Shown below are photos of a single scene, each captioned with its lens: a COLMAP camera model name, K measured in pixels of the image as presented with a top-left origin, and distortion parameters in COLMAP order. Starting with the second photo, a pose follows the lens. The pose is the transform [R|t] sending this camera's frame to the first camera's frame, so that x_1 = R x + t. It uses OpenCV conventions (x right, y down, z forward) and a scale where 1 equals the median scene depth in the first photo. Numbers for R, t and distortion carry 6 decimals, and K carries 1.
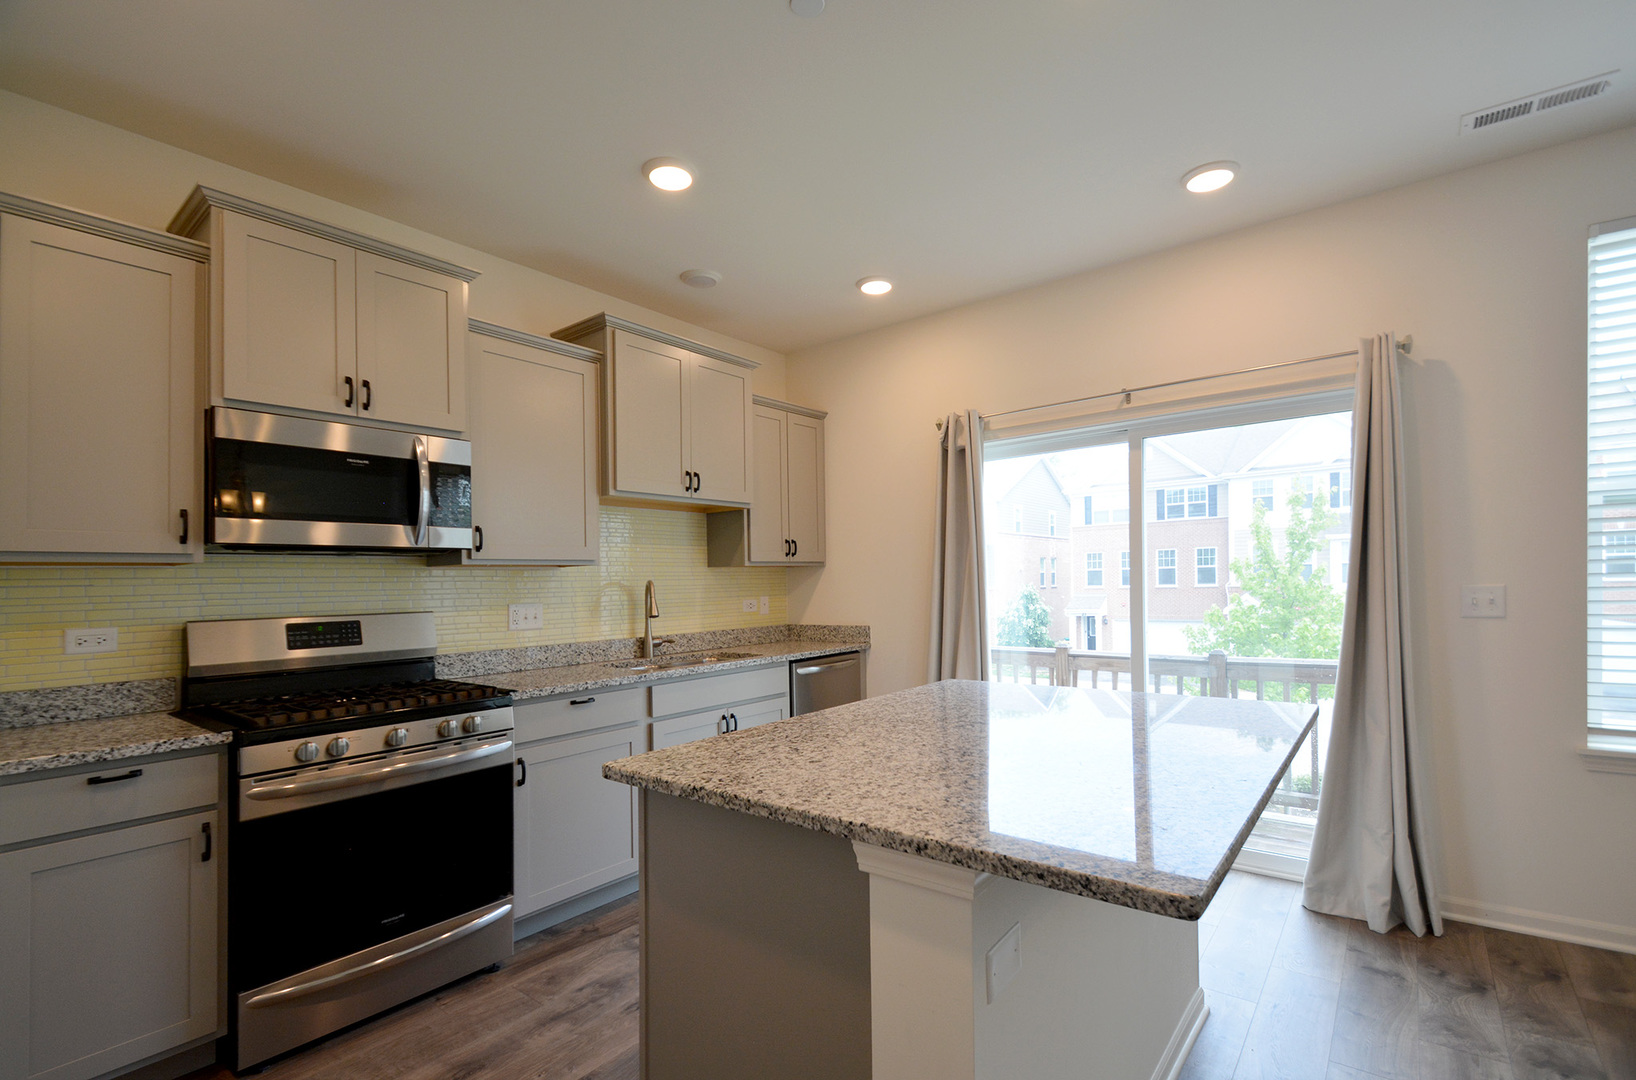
lens RADIAL K [[742.1, 0, 817.1], [0, 742.1, 574.5], [0, 0, 1]] dist [-0.032978, -0.004928]
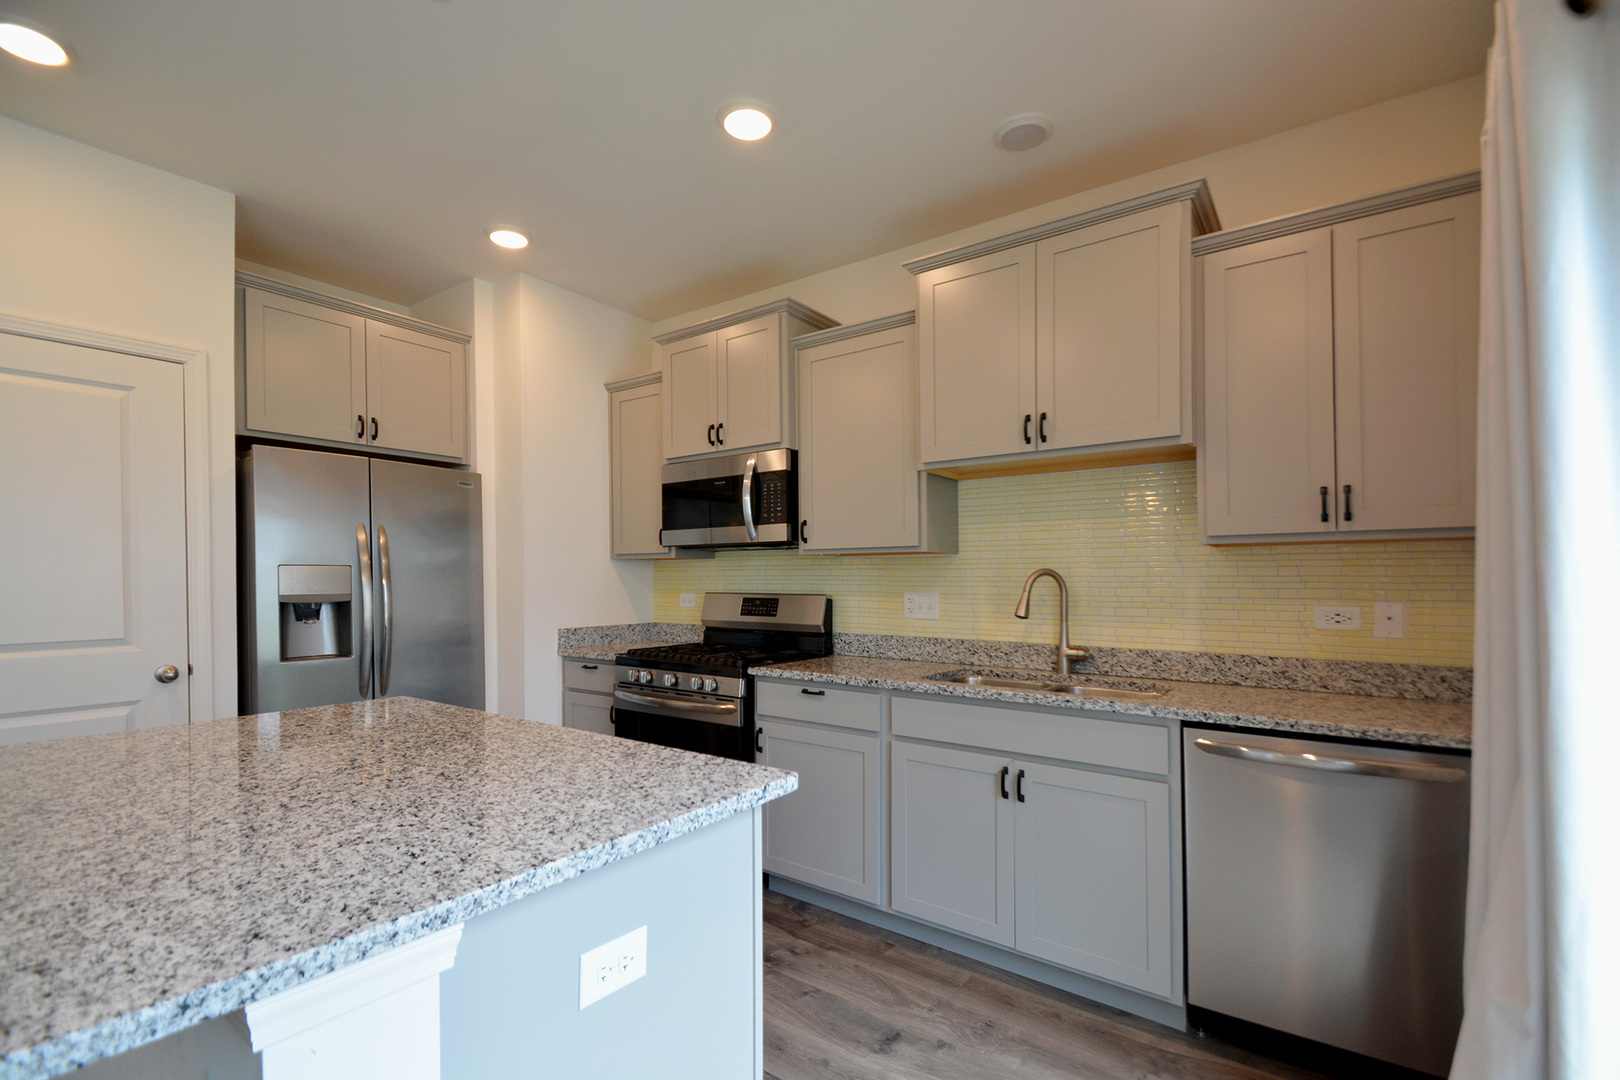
lens RADIAL K [[734.8, 0, 728.5], [0, 734.8, 556.1], [0, 0, 1]] dist [-0.032978, -0.004928]
pose [[-0.020201, -0.007616, -0.999767, 0.569780], [0.010308, 0.999916, -0.007826, -0.002939], [0.999743, -0.010463, -0.020121, 0.769810]]
